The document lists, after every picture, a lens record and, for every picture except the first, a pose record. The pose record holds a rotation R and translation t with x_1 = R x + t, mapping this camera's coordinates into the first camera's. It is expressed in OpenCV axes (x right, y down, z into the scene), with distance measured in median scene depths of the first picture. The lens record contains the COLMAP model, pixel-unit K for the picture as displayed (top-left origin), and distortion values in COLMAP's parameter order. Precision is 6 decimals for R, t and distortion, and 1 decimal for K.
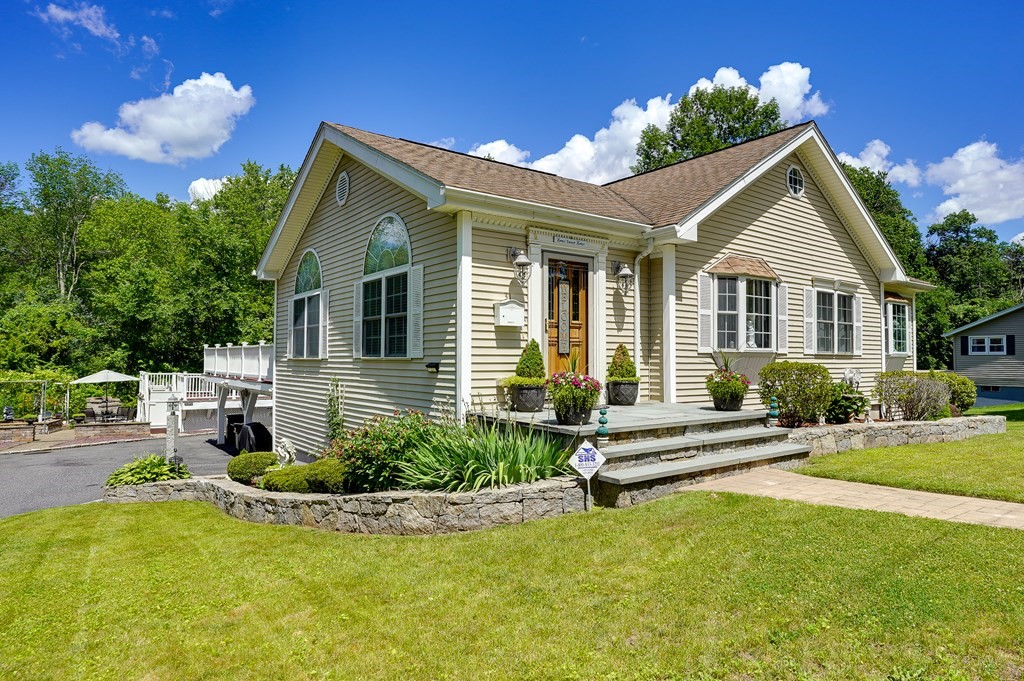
lens RADIAL K [[561.0, 0, 517.0], [0, 561.0, 345.5], [0, 0, 1]] dist [-0.003330, 0.002002]
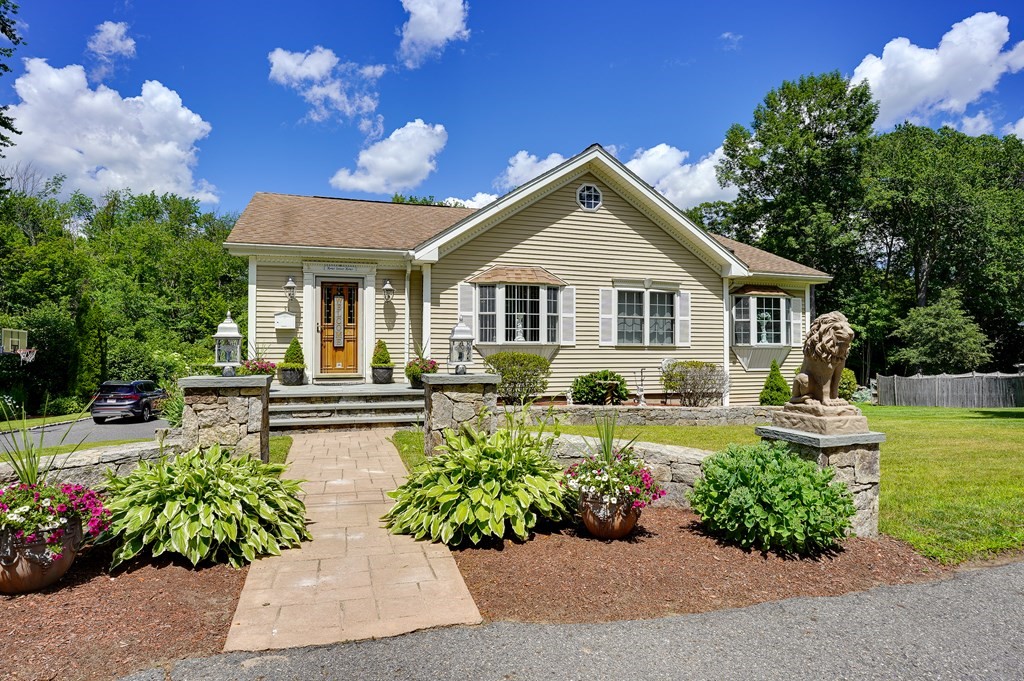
lens RADIAL K [[523.8, 0, 512.4], [0, 523.8, 338.8], [0, 0, 1]] dist [-0.014177, 0.000432]
pose [[0.940973, -0.010481, -0.338320, 0.825637], [0.010319, 0.999944, -0.002276, 0.001320], [0.338325, -0.001349, 0.941028, -0.085817]]
